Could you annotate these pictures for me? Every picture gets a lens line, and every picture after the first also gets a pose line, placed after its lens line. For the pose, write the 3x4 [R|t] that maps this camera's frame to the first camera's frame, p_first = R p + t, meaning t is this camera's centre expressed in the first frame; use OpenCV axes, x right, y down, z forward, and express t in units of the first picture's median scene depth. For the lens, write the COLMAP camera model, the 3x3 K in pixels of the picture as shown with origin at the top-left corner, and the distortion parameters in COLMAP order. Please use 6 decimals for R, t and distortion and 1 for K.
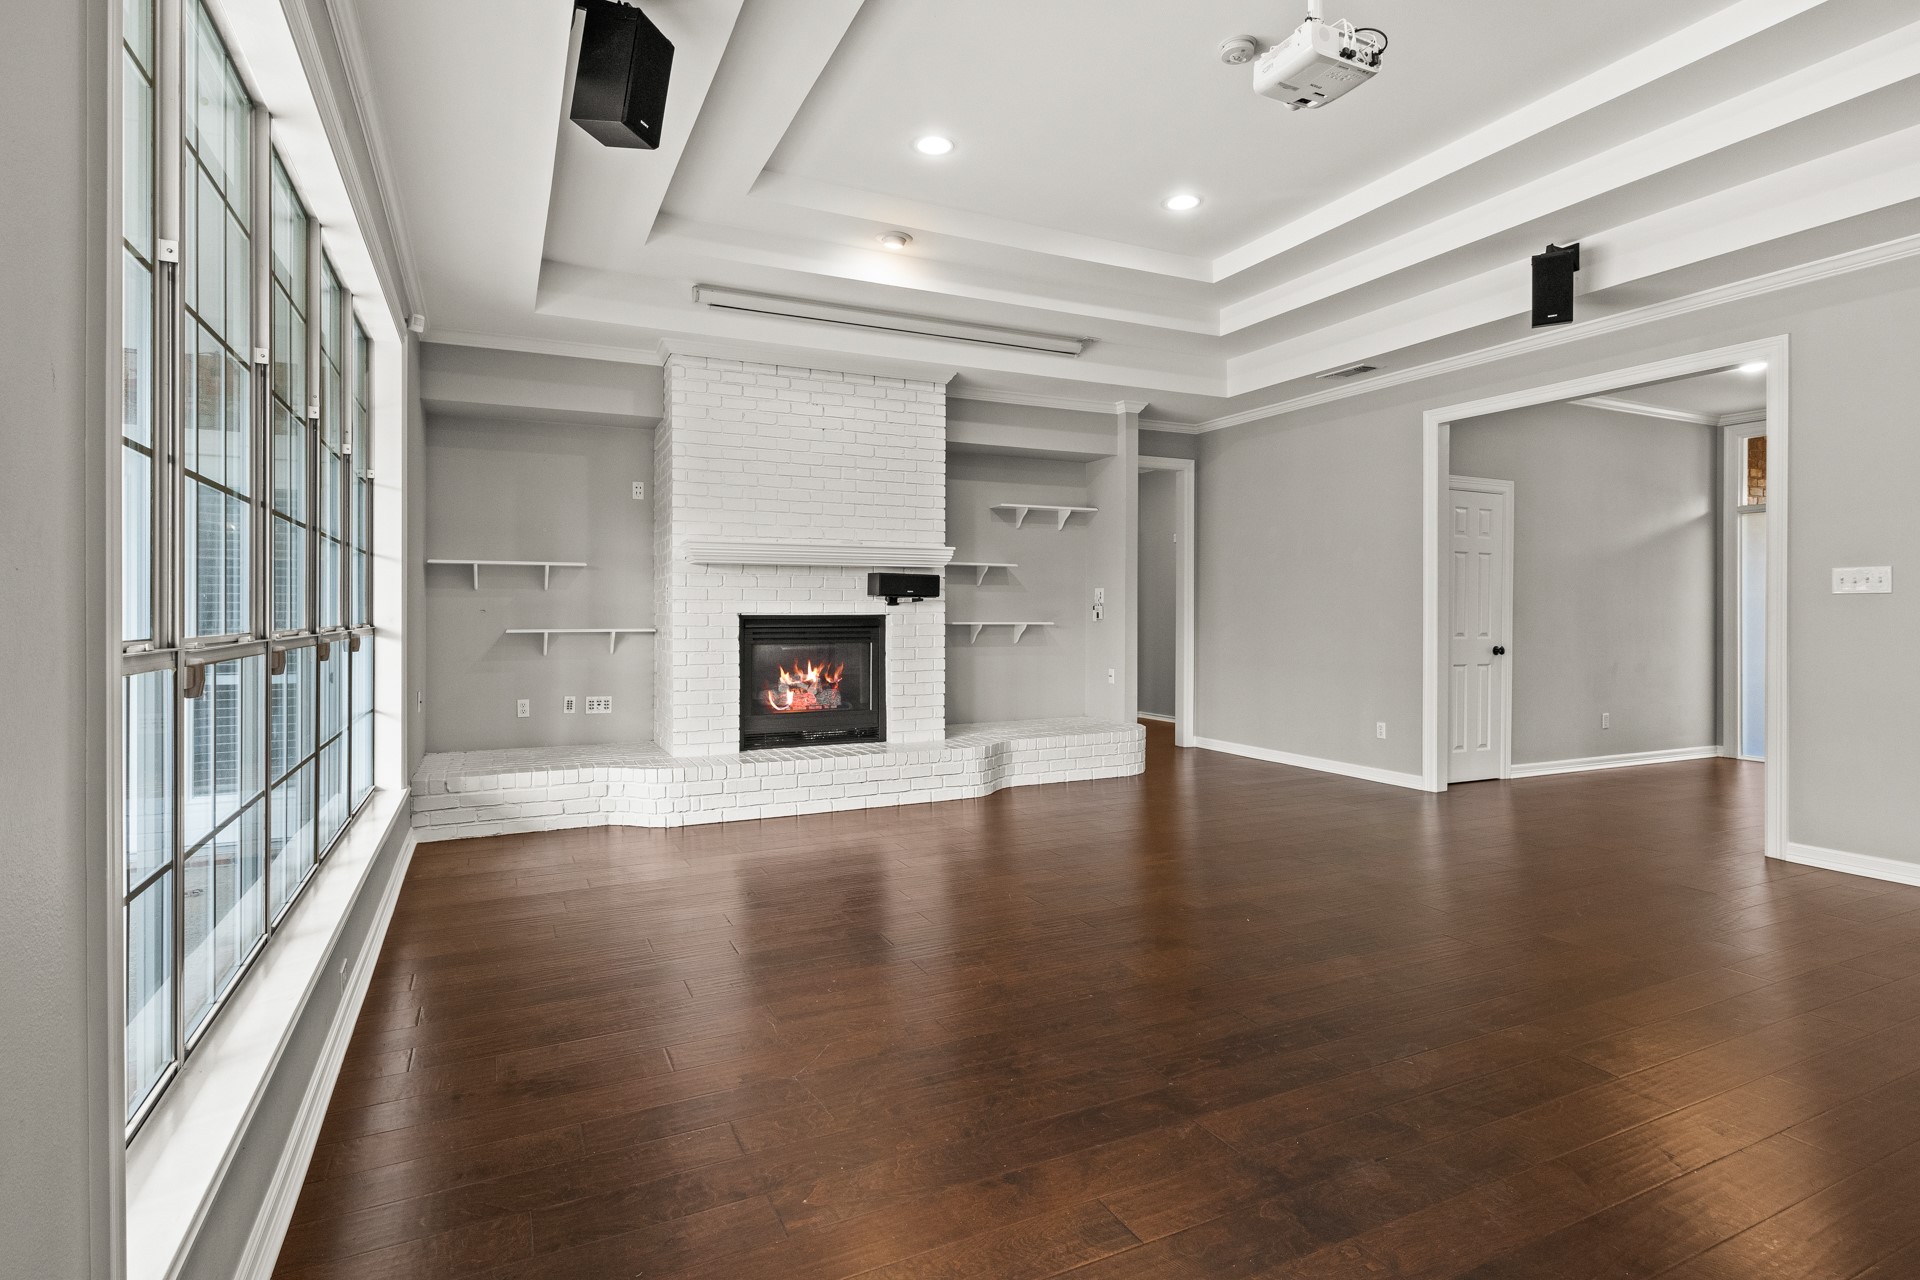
lens RADIAL K [[963.7, 0, 955.5], [0, 963.7, 614.8], [0, 0, 1]] dist [0.002011, 0.000073]
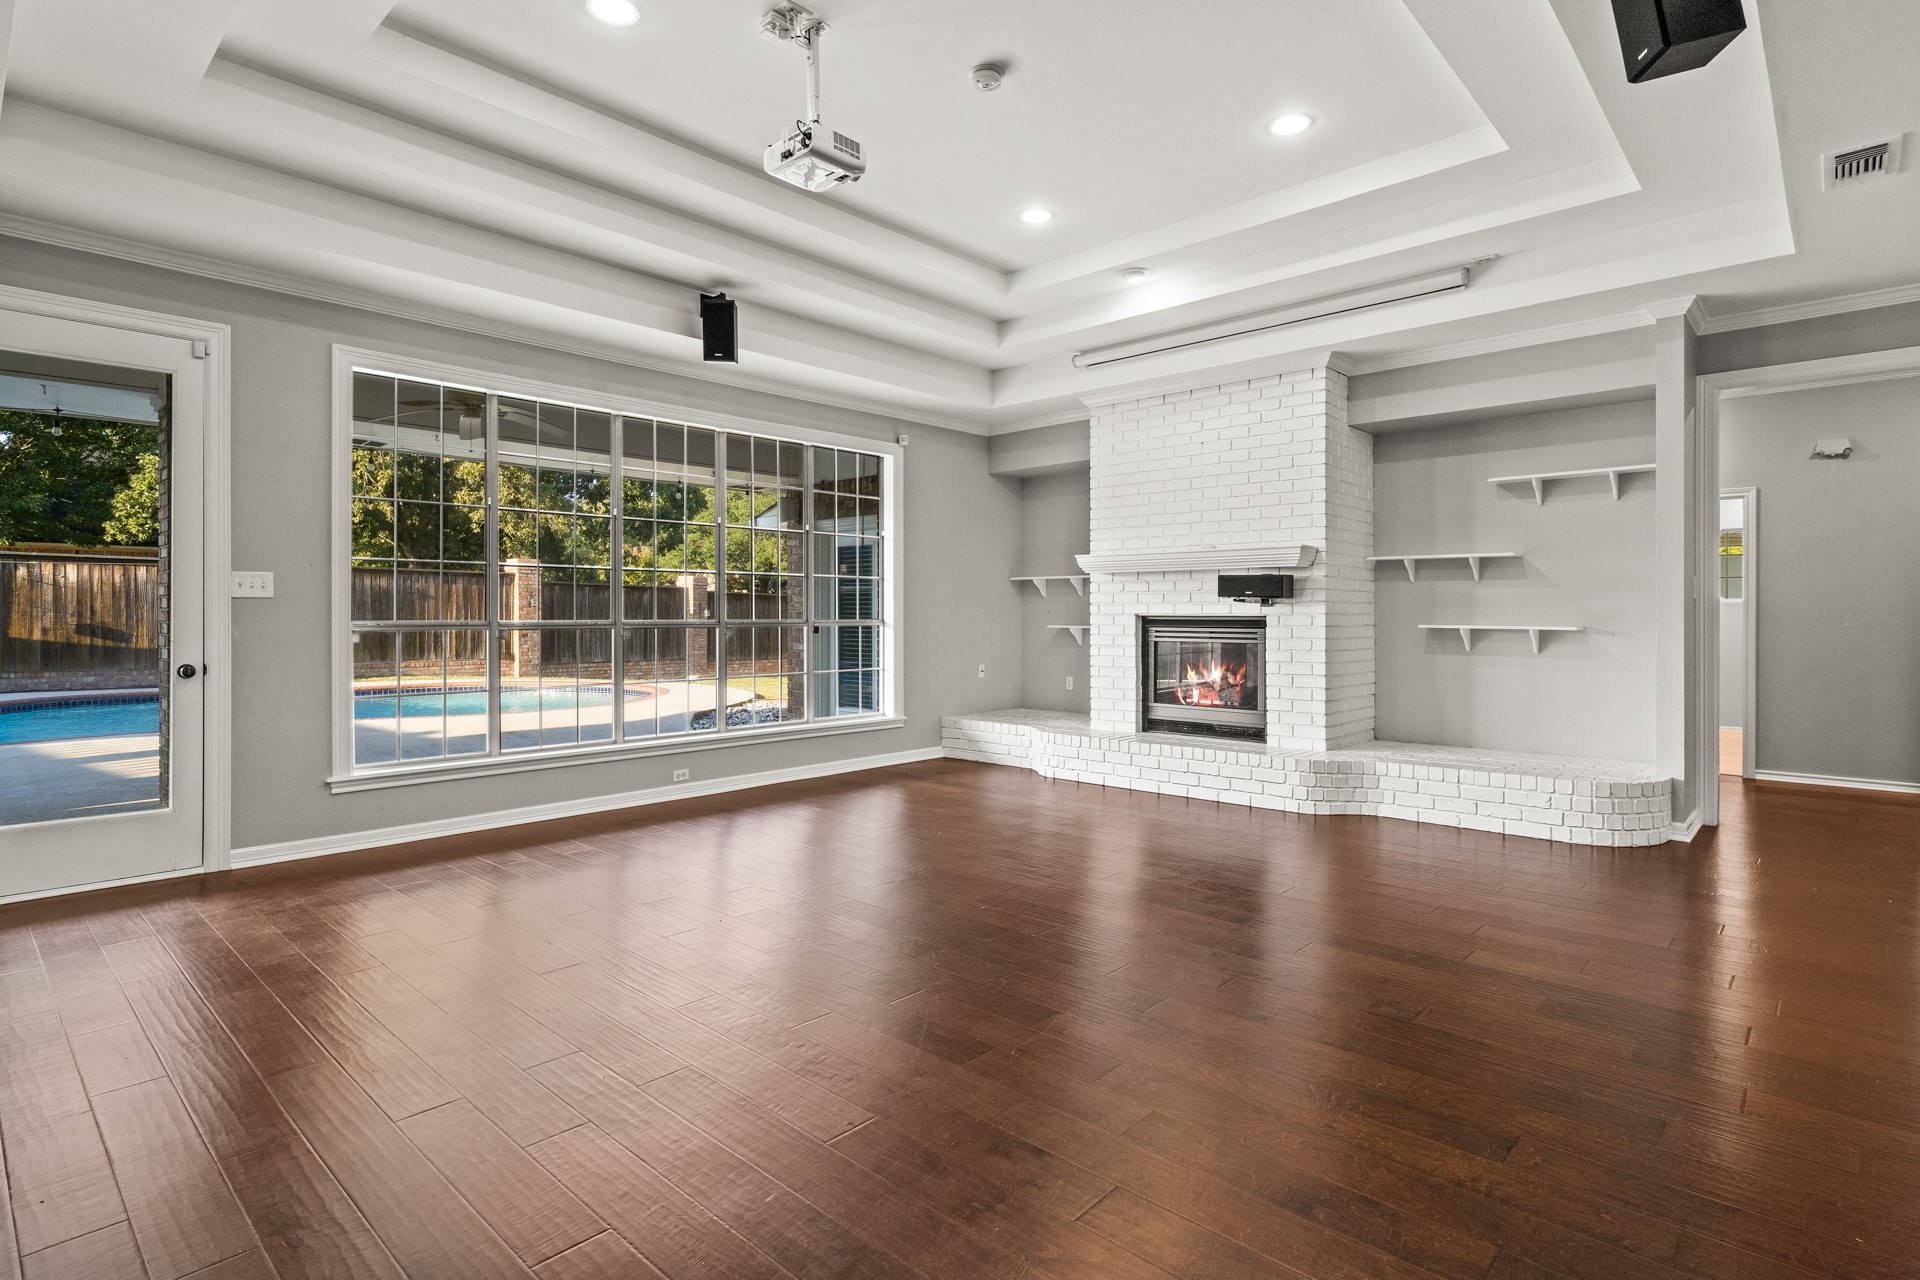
lens RADIAL K [[963.7, 0, 964.5], [0, 963.7, 613.2], [0, 0, 1]] dist [0.002011, 0.000073]
pose [[0.367571, 0.000515, -0.929996, 0.741497], [-0.003994, 0.999991, -0.001024, -0.000369], [0.929987, 0.004091, 0.367569, 0.348025]]
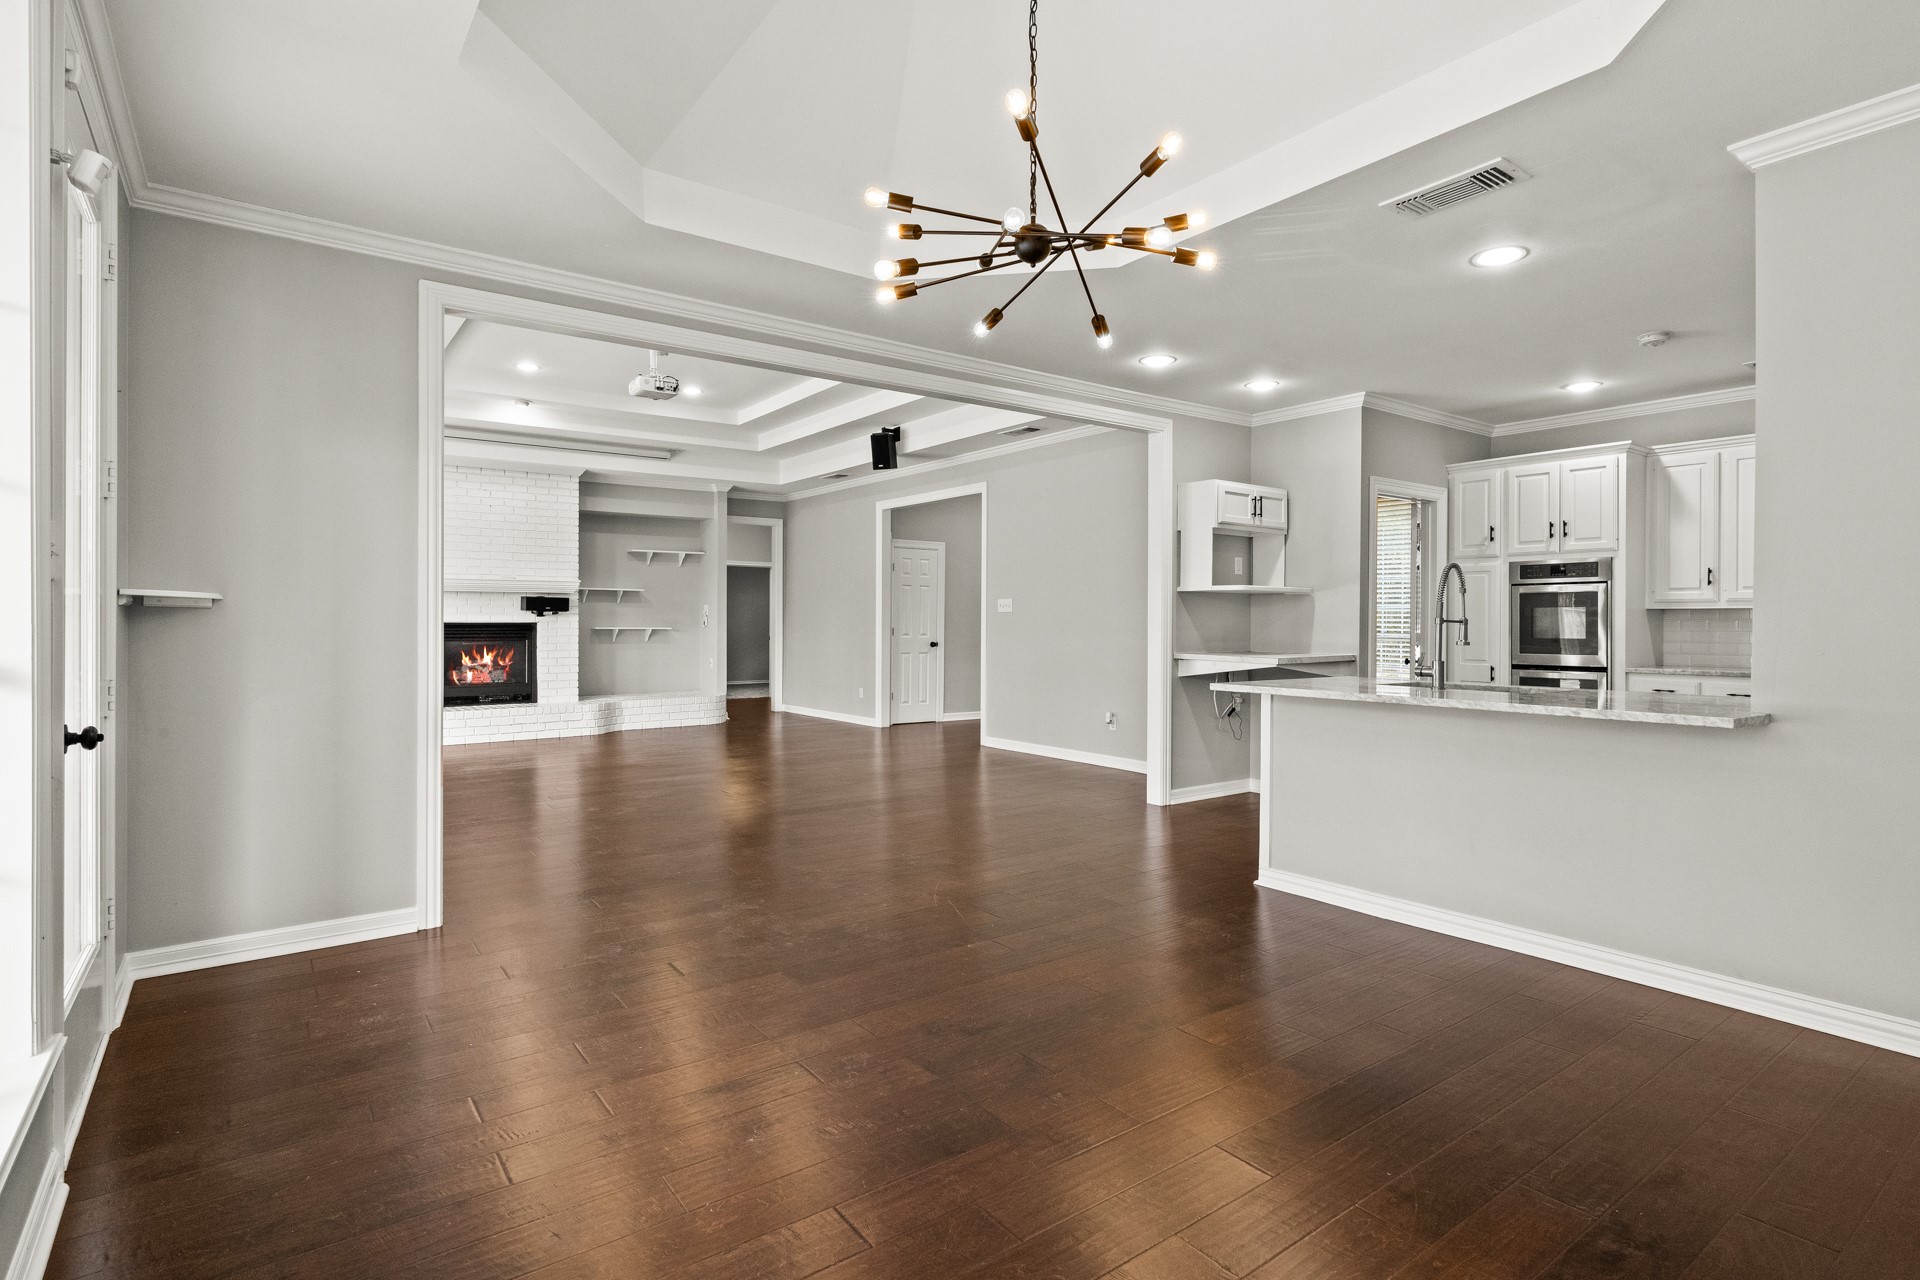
lens RADIAL K [[963.7, 0, 958.4], [0, 963.7, 625.0], [0, 0, 1]] dist [0.002011, 0.000073]
pose [[0.983031, 0.000556, 0.183436, 0.320473], [-0.000931, 0.999998, 0.001958, 0.000610], [-0.183435, -0.002095, 0.983030, -0.686721]]
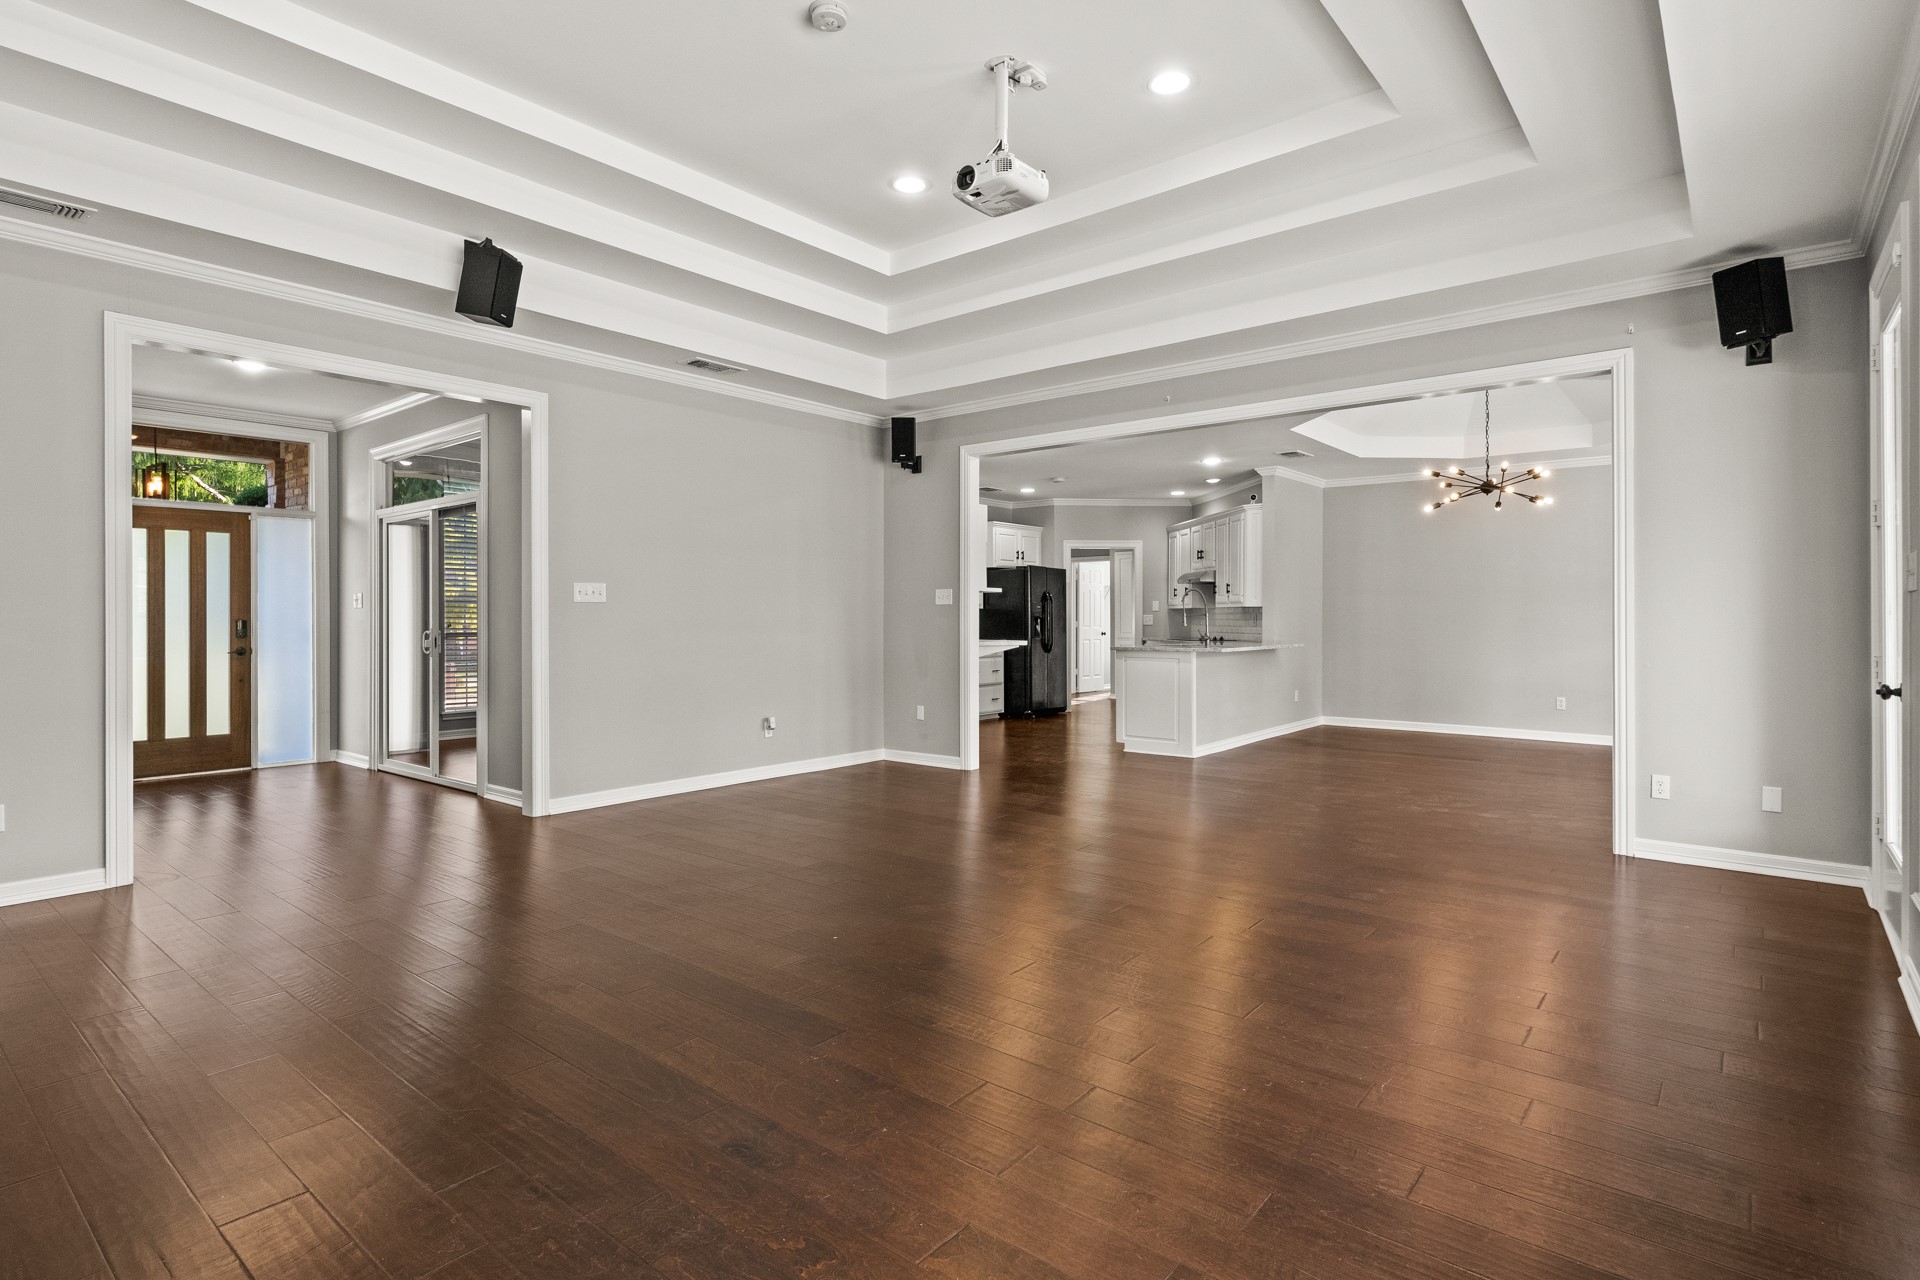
lens RADIAL K [[963.7, 0, 960.2], [0, 963.7, 616.5], [0, 0, 1]] dist [0.002011, 0.000073]
pose [[-0.420466, -0.001261, 0.907308, -0.361293], [0.001701, 0.999996, 0.002178, -0.002779], [-0.907307, 0.002460, -0.420462, 0.756649]]
